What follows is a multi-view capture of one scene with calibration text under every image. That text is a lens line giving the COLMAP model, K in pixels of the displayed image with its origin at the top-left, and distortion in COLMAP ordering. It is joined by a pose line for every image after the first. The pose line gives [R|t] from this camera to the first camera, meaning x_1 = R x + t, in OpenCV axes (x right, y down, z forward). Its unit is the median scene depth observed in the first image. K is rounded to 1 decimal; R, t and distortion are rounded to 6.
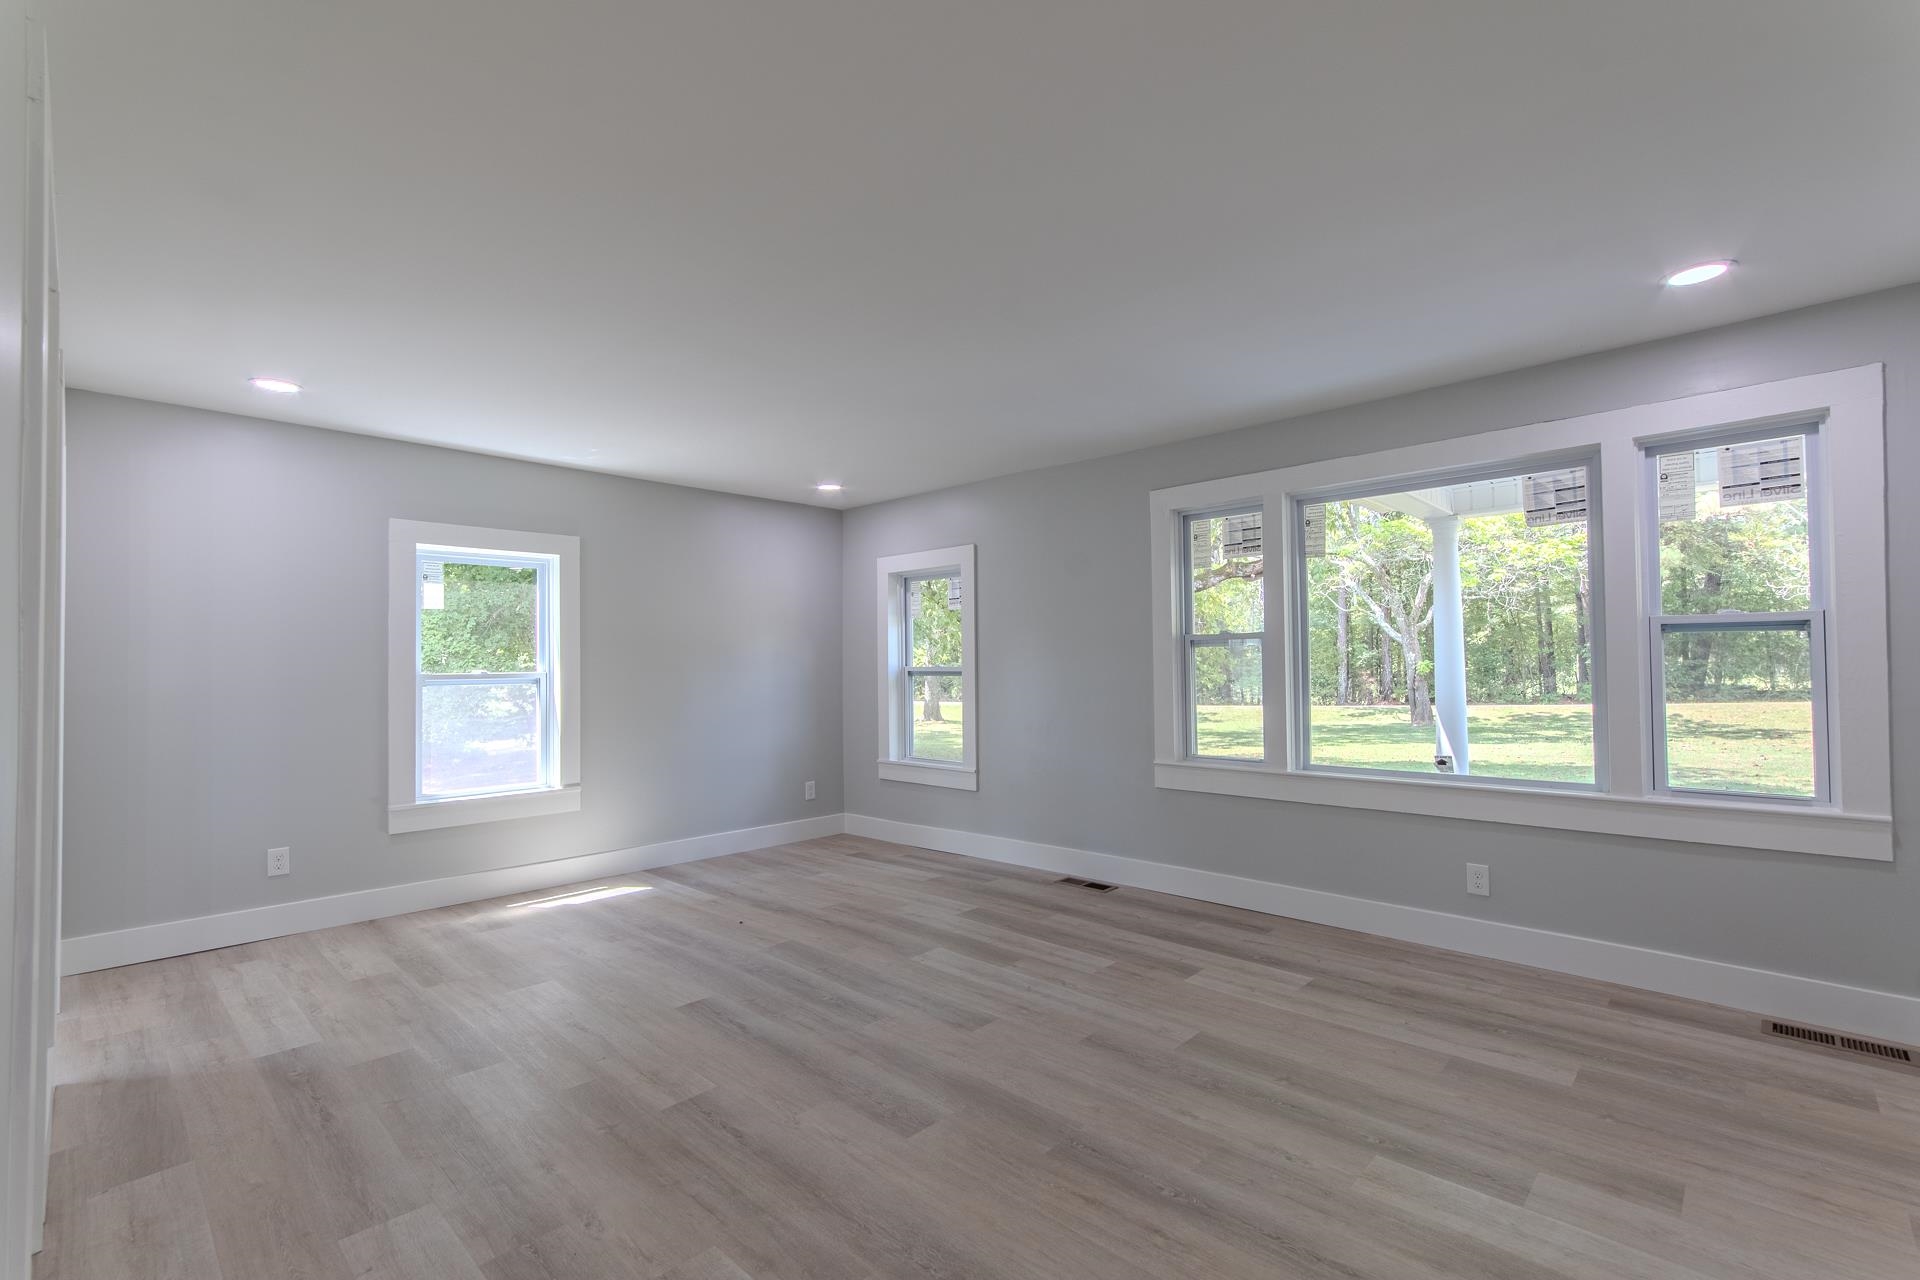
lens RADIAL K [[842.0, 0, 954.6], [0, 842.0, 647.0], [0, 0, 1]] dist [-0.001942, -0.000591]
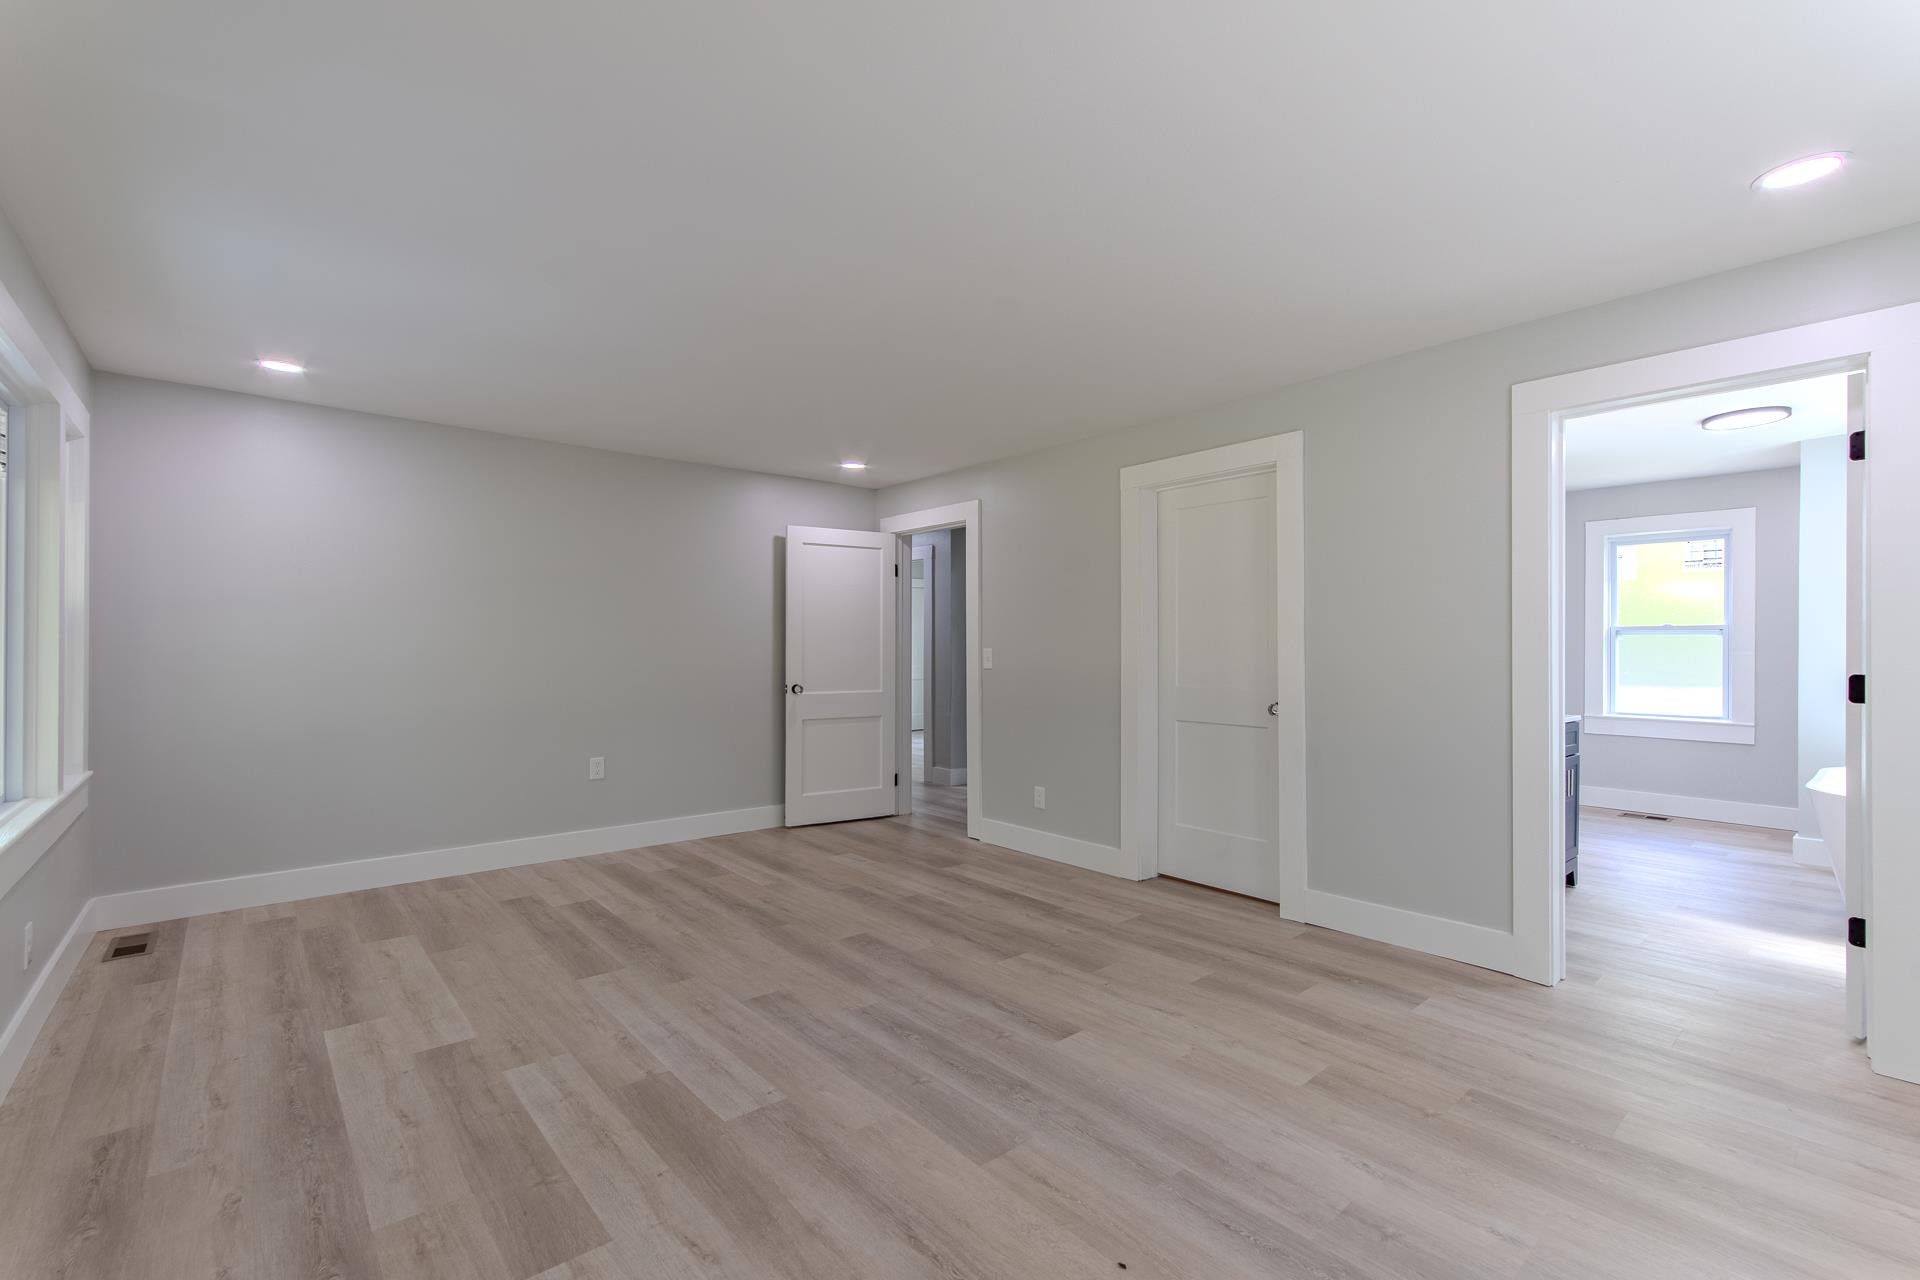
lens RADIAL K [[840.1, 0, 955.9], [0, 840.1, 650.9], [0, 0, 1]] dist [-0.000185, 0.000083]
pose [[-0.995142, 0.009777, 0.097960, -0.255017], [0.007912, 0.999780, -0.019405, 0.042725], [-0.098128, -0.018535, -0.995001, 1.676453]]
